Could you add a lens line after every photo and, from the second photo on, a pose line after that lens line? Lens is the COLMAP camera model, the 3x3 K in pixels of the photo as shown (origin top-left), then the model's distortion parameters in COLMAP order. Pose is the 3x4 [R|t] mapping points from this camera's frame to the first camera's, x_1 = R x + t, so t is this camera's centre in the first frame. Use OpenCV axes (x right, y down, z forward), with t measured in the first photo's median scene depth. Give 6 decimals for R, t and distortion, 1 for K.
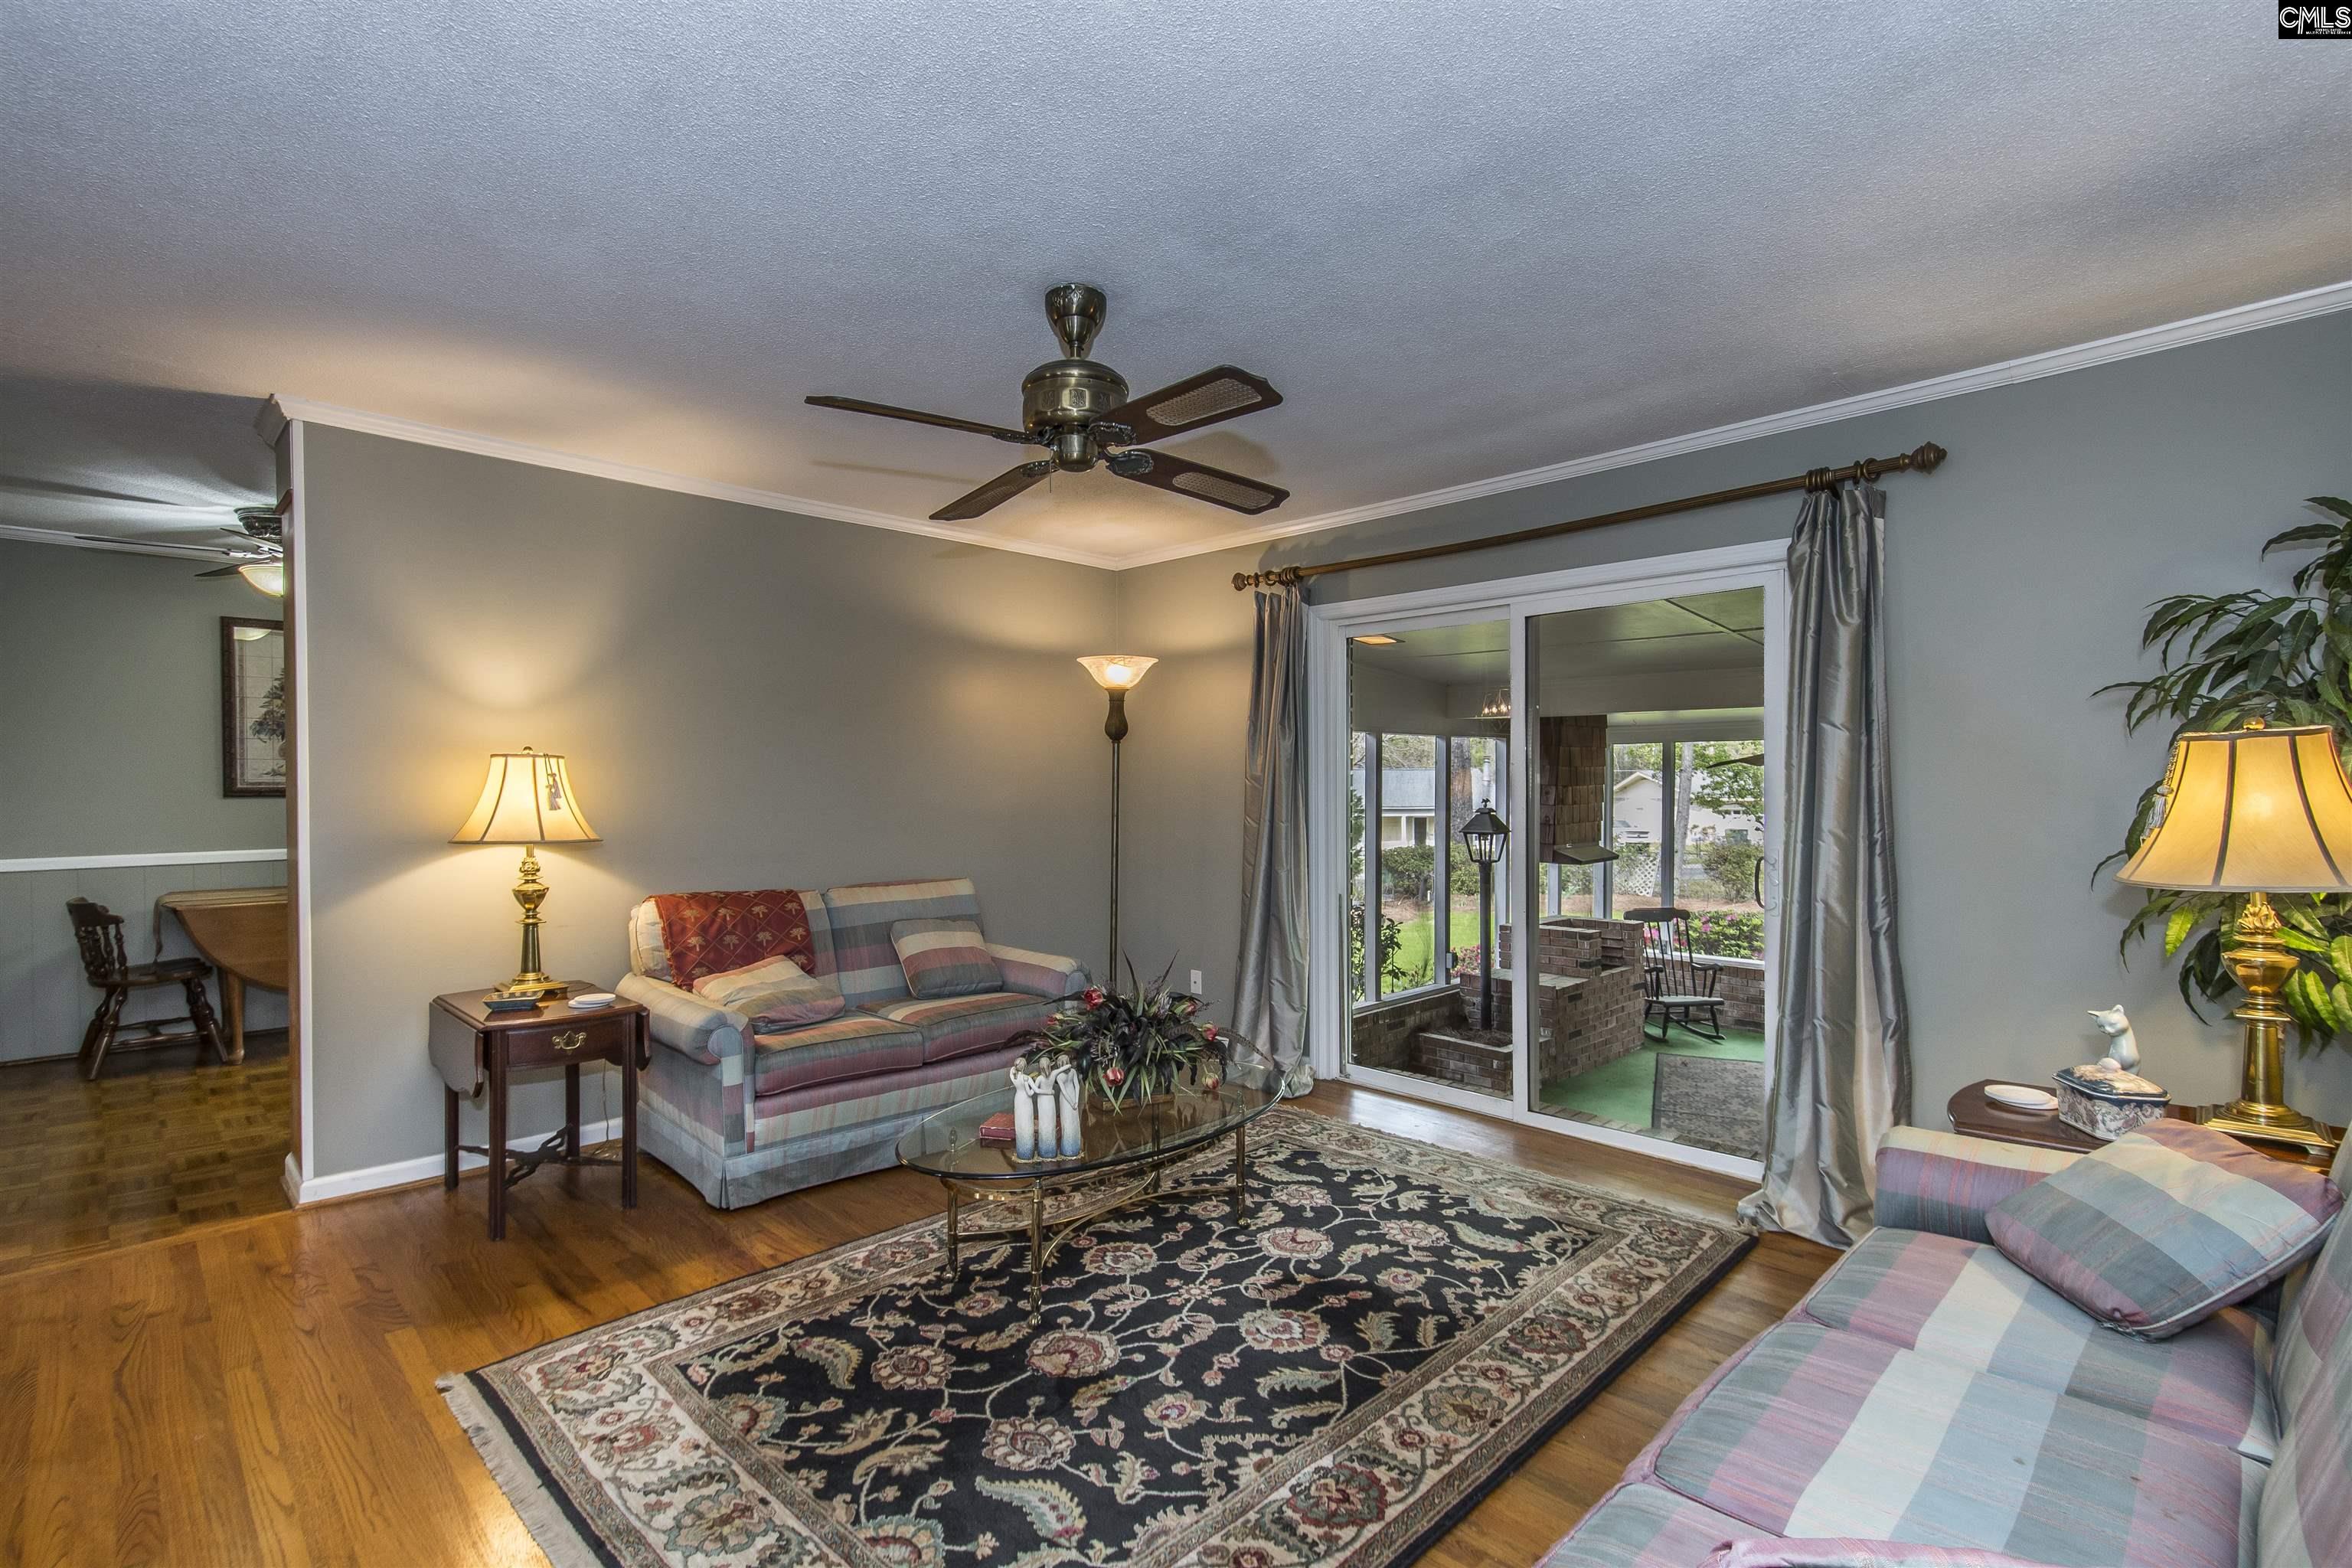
lens RADIAL K [[1093.5, 0, 1164.4], [0, 1093.5, 779.8], [0, 0, 1]] dist [0.002956, -0.003494]
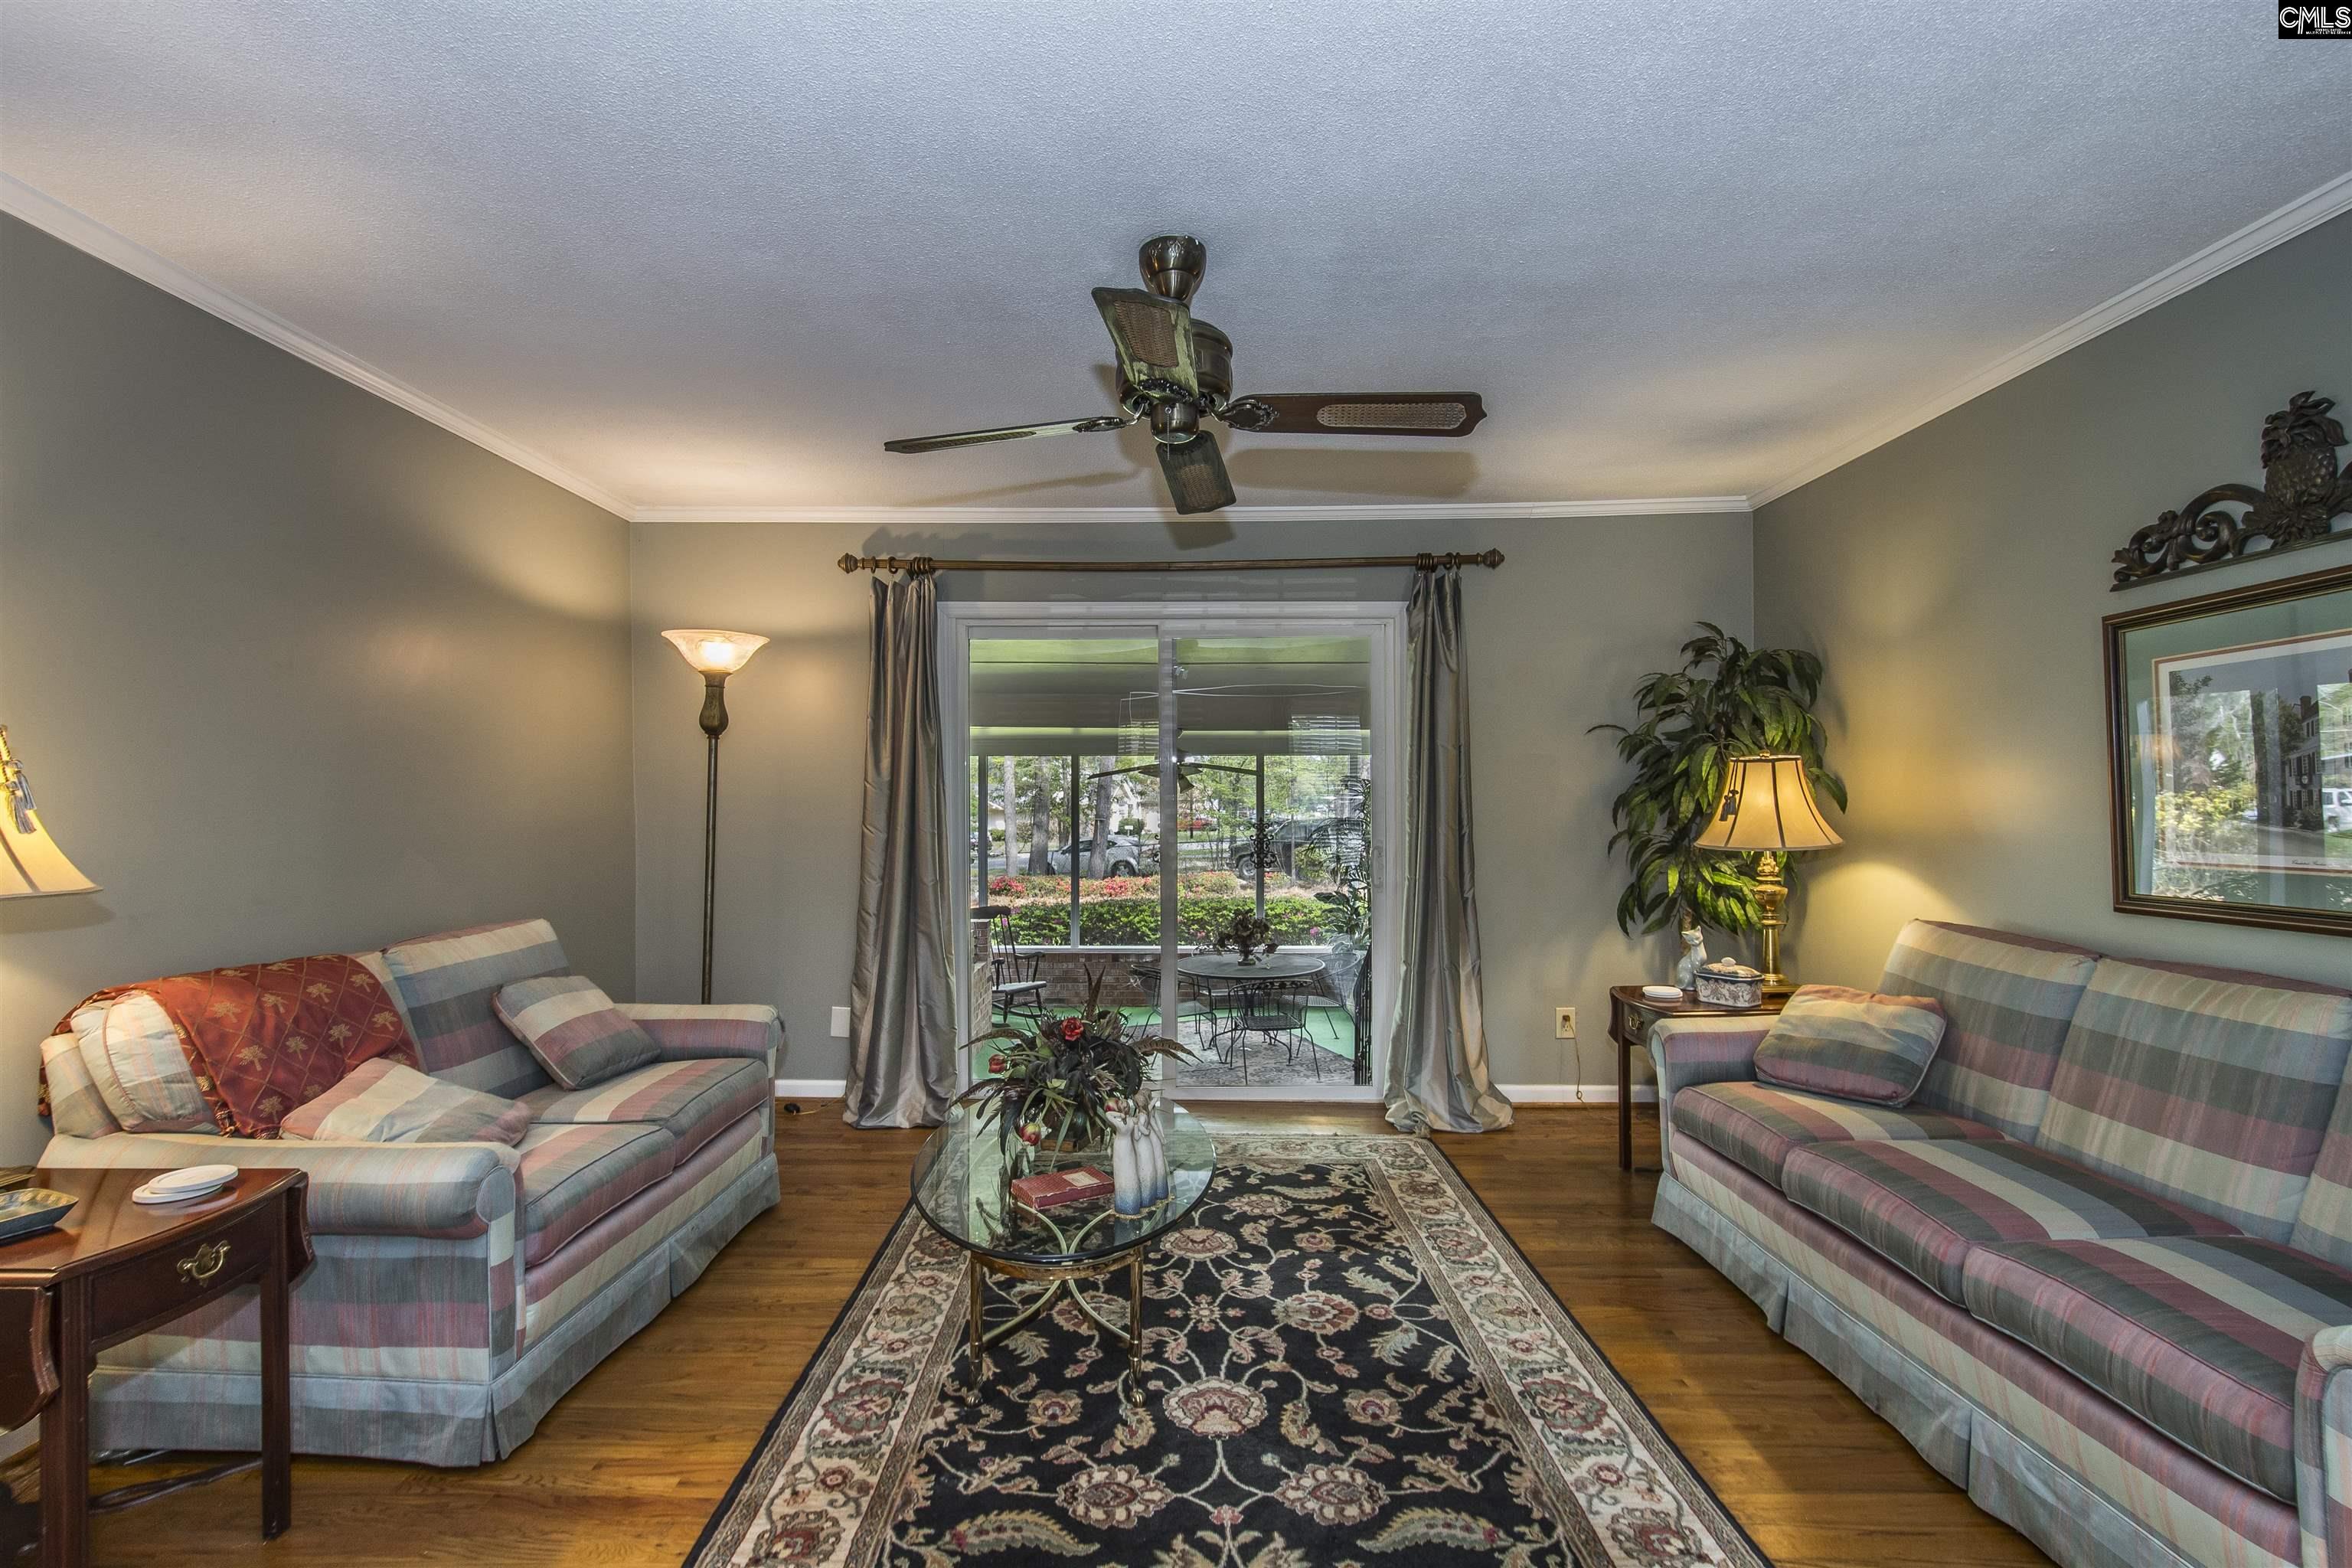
lens RADIAL K [[1093.5, 0, 1152.9], [0, 1093.5, 786.6], [0, 0, 1]] dist [0.002956, -0.003494]
pose [[0.714333, 0.005461, 0.699784, -0.664969], [-0.002362, 0.999983, -0.005393, 0.008925], [-0.699802, 0.002200, 0.714334, 0.332497]]
